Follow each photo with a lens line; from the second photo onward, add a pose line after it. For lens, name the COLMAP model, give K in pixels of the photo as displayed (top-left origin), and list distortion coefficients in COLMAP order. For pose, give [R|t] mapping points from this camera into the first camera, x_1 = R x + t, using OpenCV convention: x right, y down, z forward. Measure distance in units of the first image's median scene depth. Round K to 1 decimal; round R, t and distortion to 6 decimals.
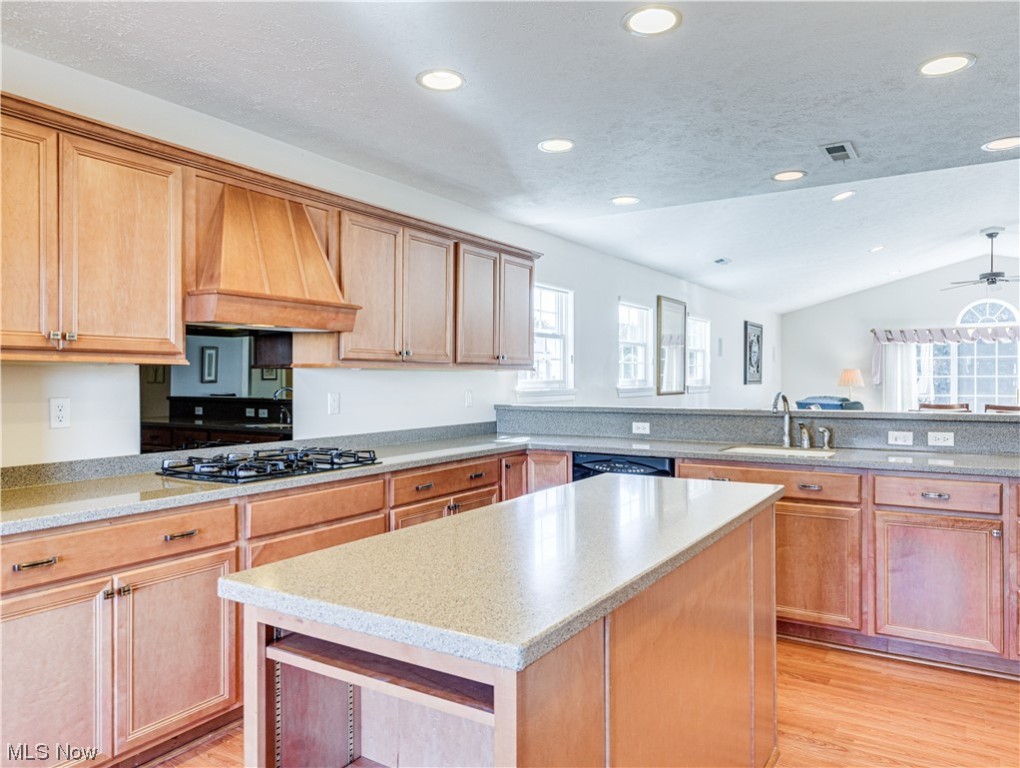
lens RADIAL K [[732.8, 0, 517.1], [0, 732.8, 386.7], [0, 0, 1]] dist [0.008087, 0.003068]
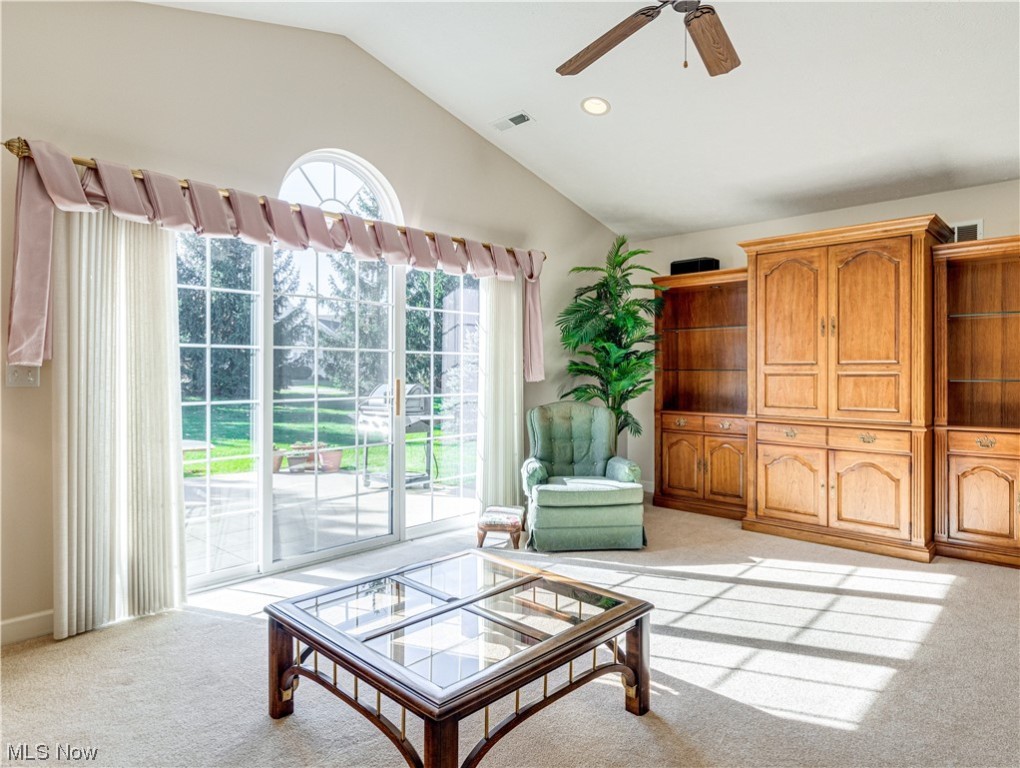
lens RADIAL K [[629.3, 0, 521.0], [0, 629.3, 367.6], [0, 0, 1]] dist [-0.008692, 0.000746]
pose [[0.187353, 0.005807, 0.982276, 0.327931], [0.003169, 0.999974, -0.006516, -0.001891], [-0.982288, 0.004334, 0.187330, 0.837172]]
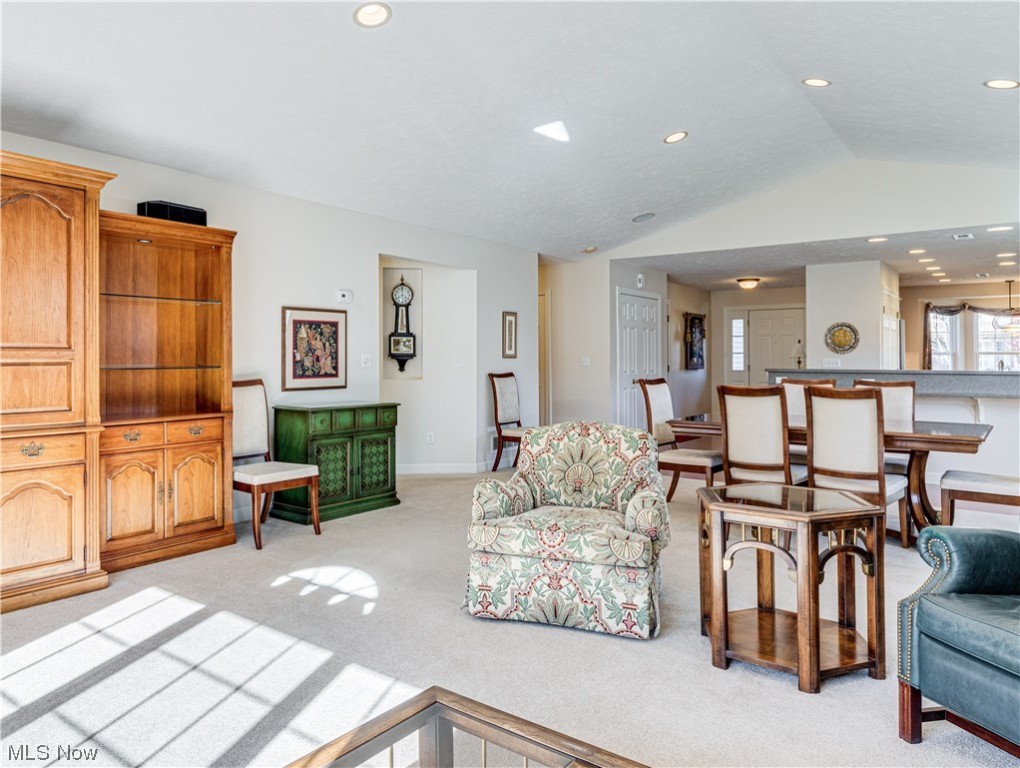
lens RADIAL K [[691.4, 0, 480.1], [0, 691.4, 350.3], [0, 0, 1]] dist [0.023033, 0.000979]
pose [[-0.994469, 0.001756, 0.105020, 0.537294], [0.000672, 0.999946, -0.010354, -0.001681], [-0.105033, -0.010226, -0.994416, 1.013042]]
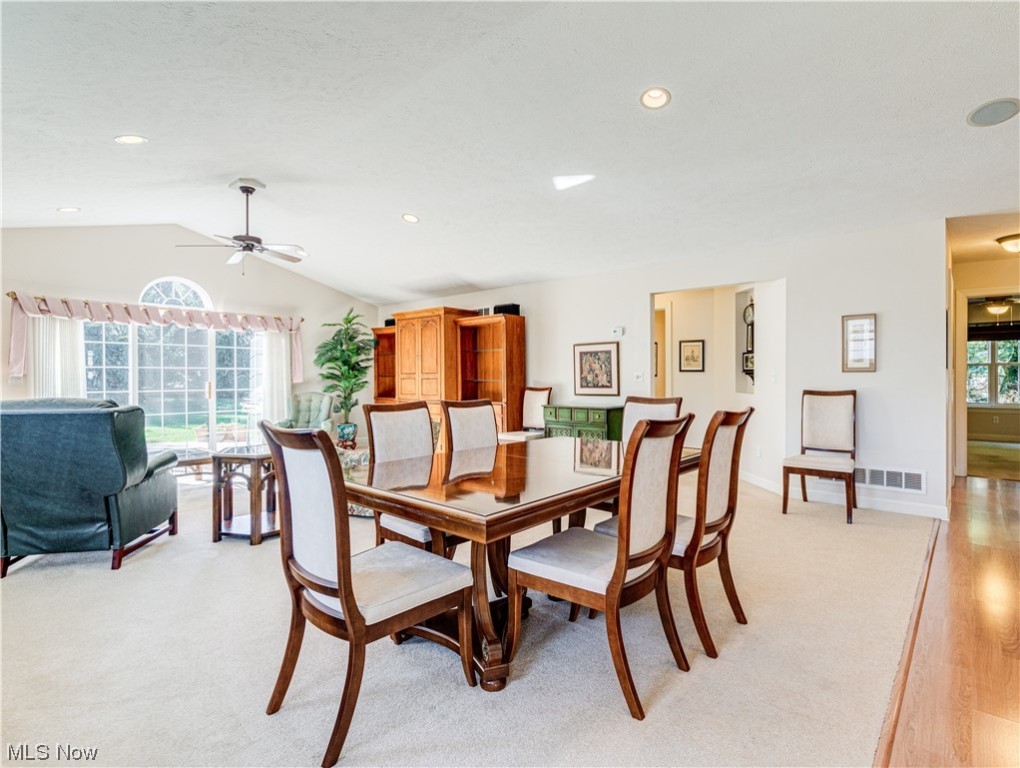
lens RADIAL K [[523.9, 0, 517.1], [0, 523.9, 380.8], [0, 0, 1]] dist [-0.000260, -0.001810]
pose [[0.166055, -0.004960, 0.986104, 0.107892], [0.008980, 0.999953, 0.003518, 0.002165], [-0.986076, 0.008271, 0.166091, 0.507680]]
